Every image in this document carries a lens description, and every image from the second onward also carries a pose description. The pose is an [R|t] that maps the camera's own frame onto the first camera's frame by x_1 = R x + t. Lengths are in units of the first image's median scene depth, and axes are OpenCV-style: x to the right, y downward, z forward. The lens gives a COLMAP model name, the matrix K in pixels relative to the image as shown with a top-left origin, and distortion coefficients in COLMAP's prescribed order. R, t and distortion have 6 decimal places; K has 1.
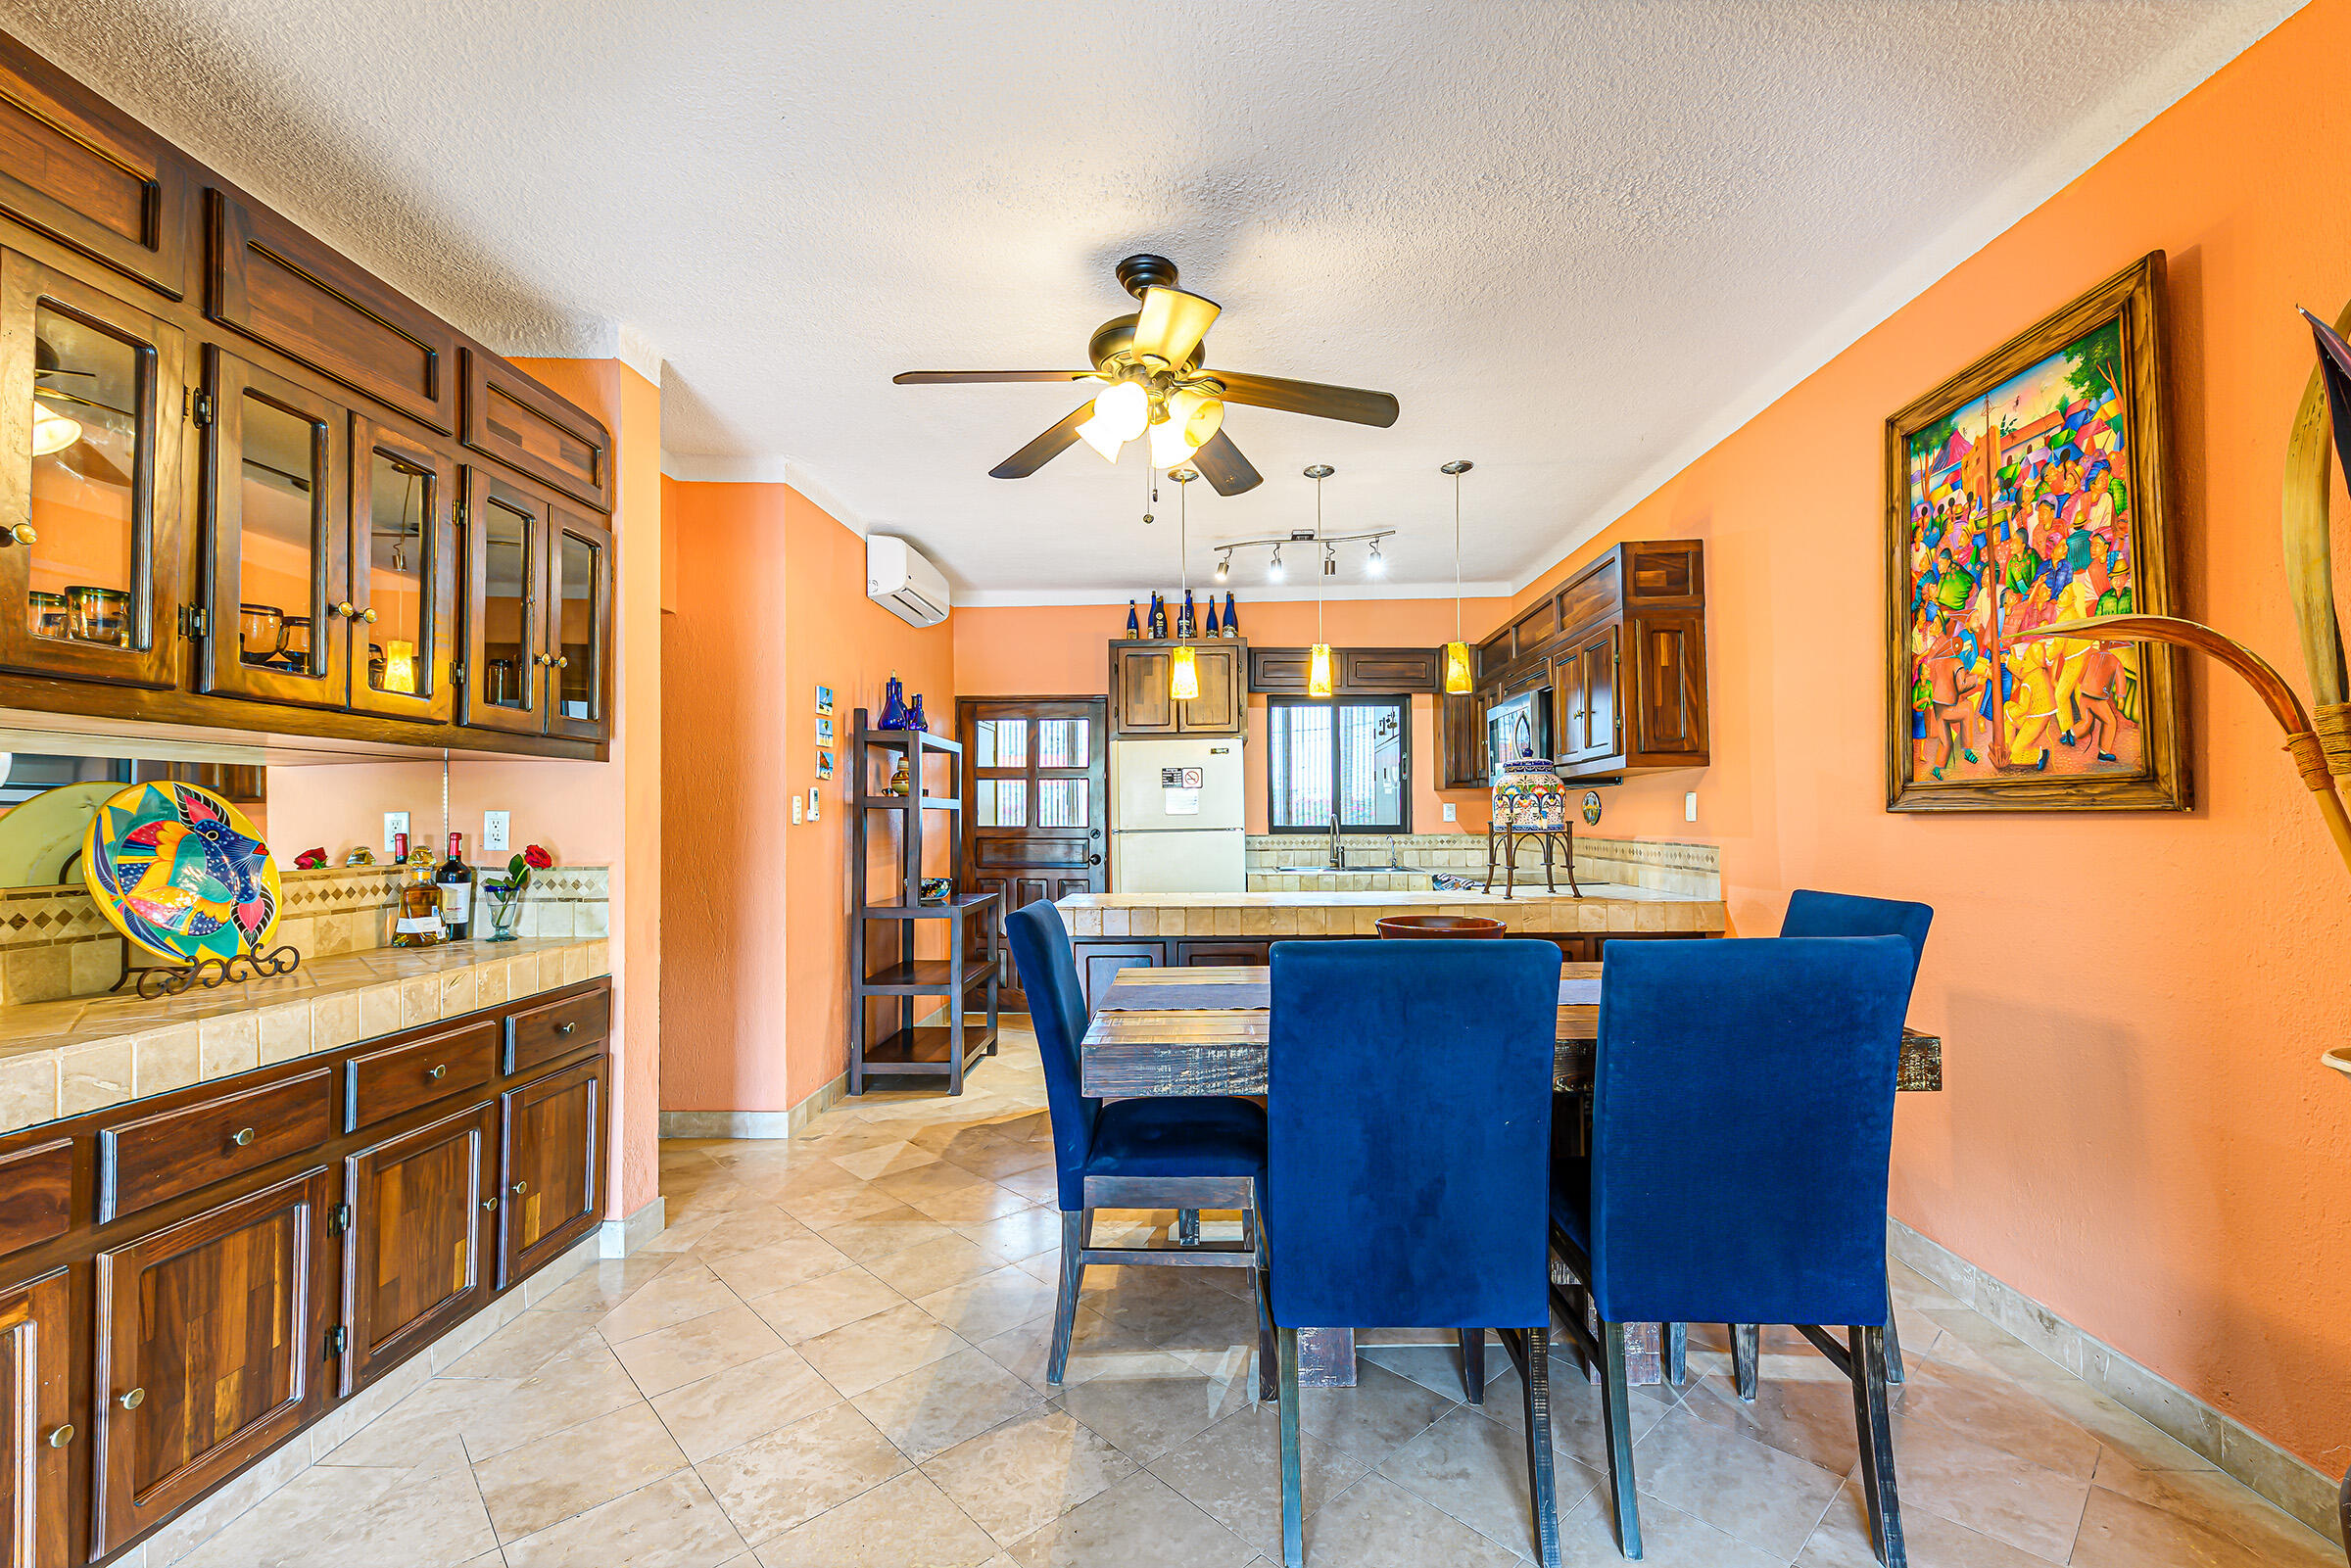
lens RADIAL K [[1000.0, 0, 1181.2], [0, 1000.0, 806.7], [0, 0, 1]] dist [0.001458, -0.000942]
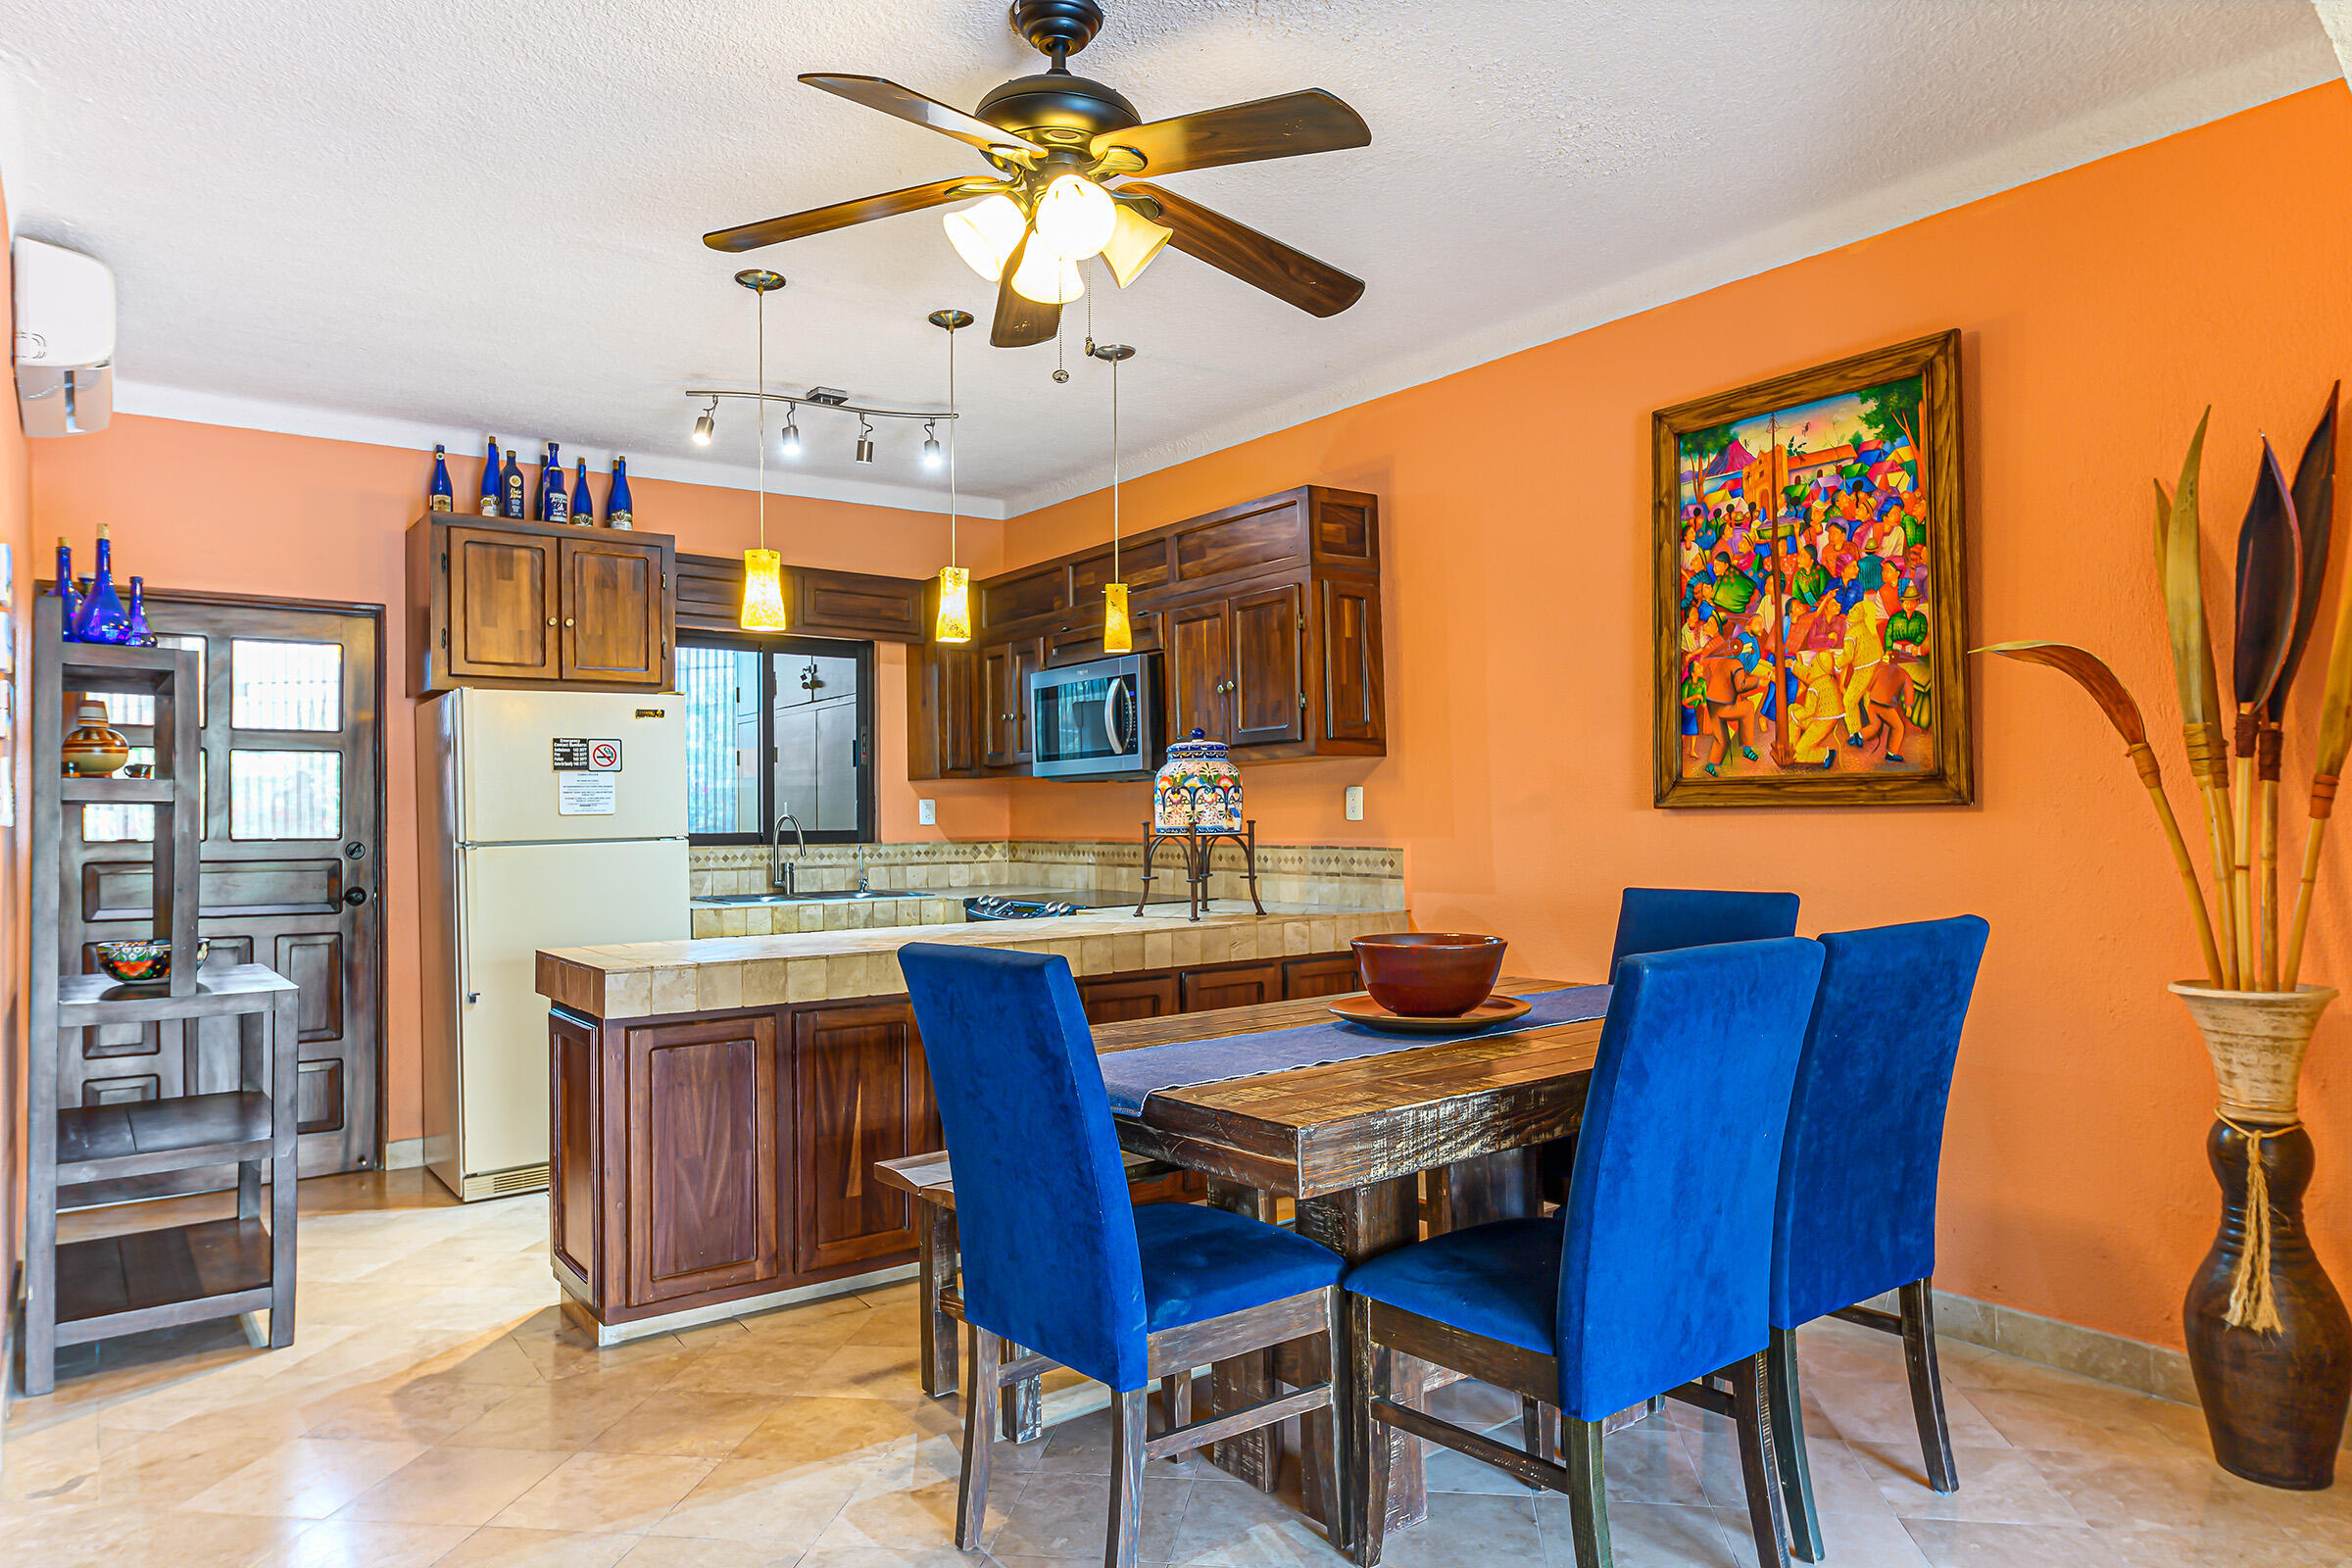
lens RADIAL K [[1469.1, 0, 1185.5], [0, 1469.1, 799.3], [0, 0, 1]] dist [0.002870, 0.003085]
pose [[0.777346, 0.004956, 0.629053, -0.616455], [-0.001380, 0.999980, -0.006173, 0.007113], [-0.629071, 0.003930, 0.777338, 0.170504]]
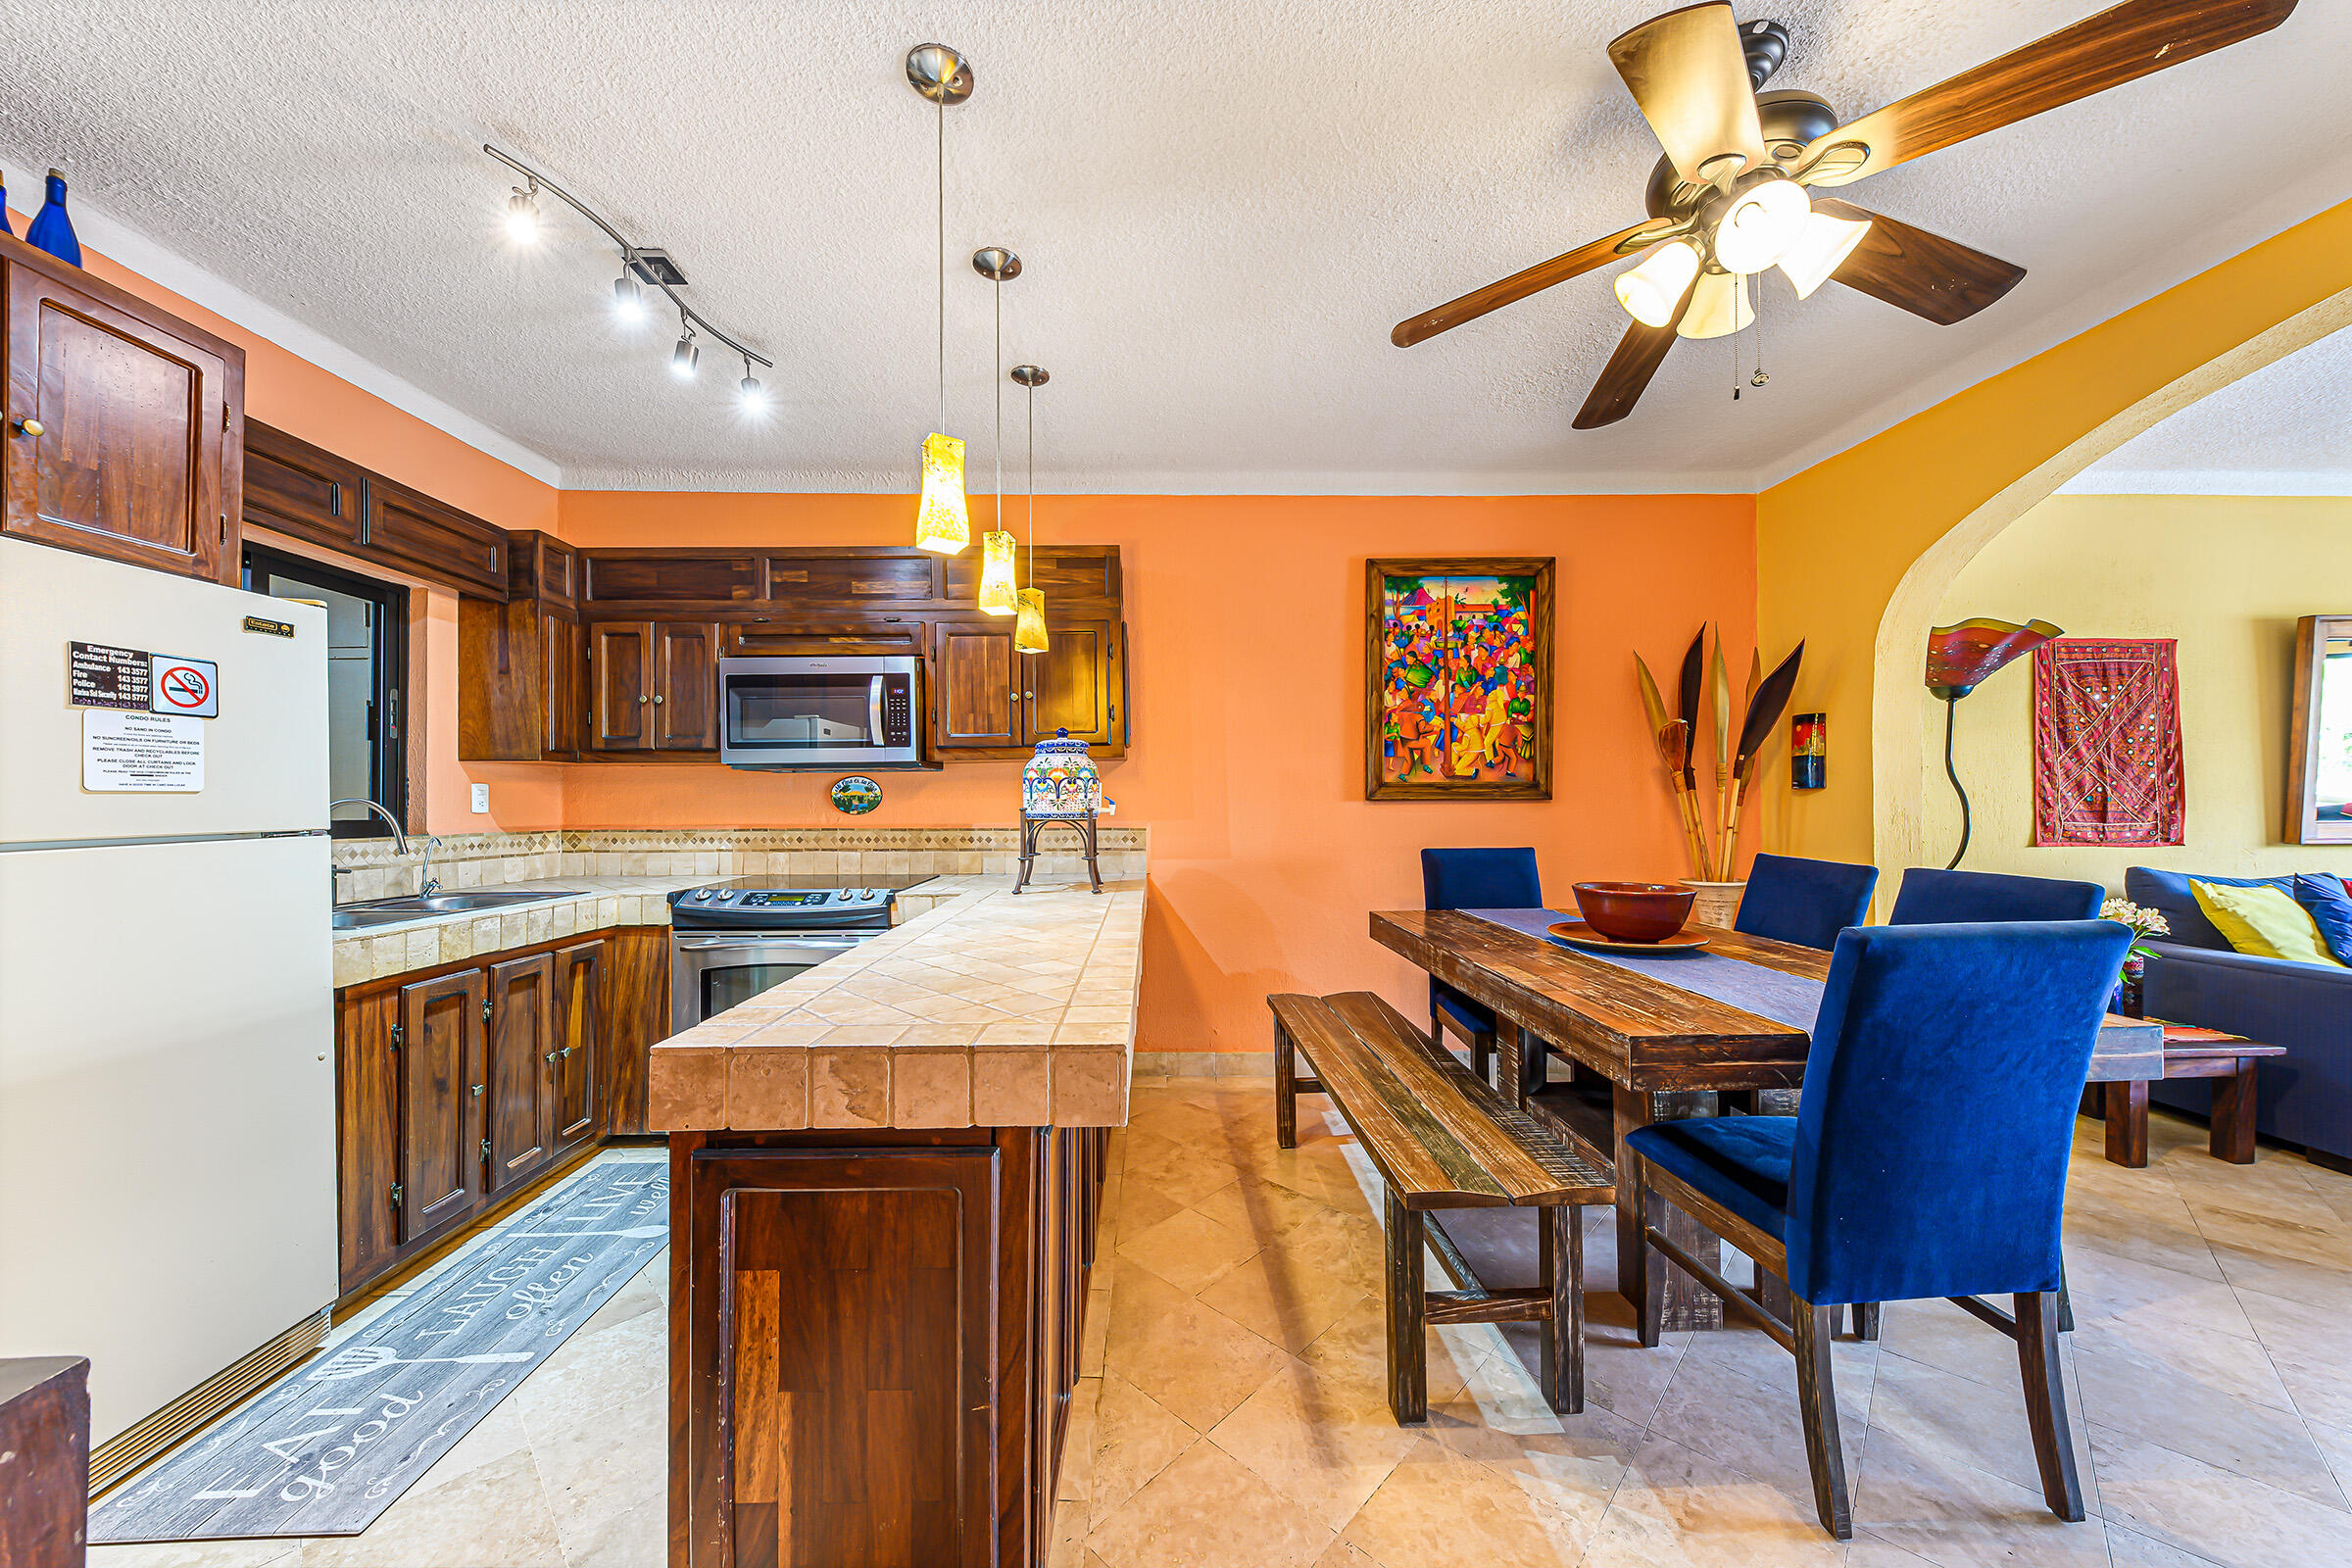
lens RADIAL K [[804.9, 0, 1178.8], [0, 804.9, 796.6], [0, 0, 1]] dist [0.016480, -0.005459]
pose [[-0.052728, 0.015209, 0.998493, -0.631492], [-0.006337, 0.999859, -0.015565, 0.024164], [-0.998589, -0.007148, -0.052624, 1.479122]]
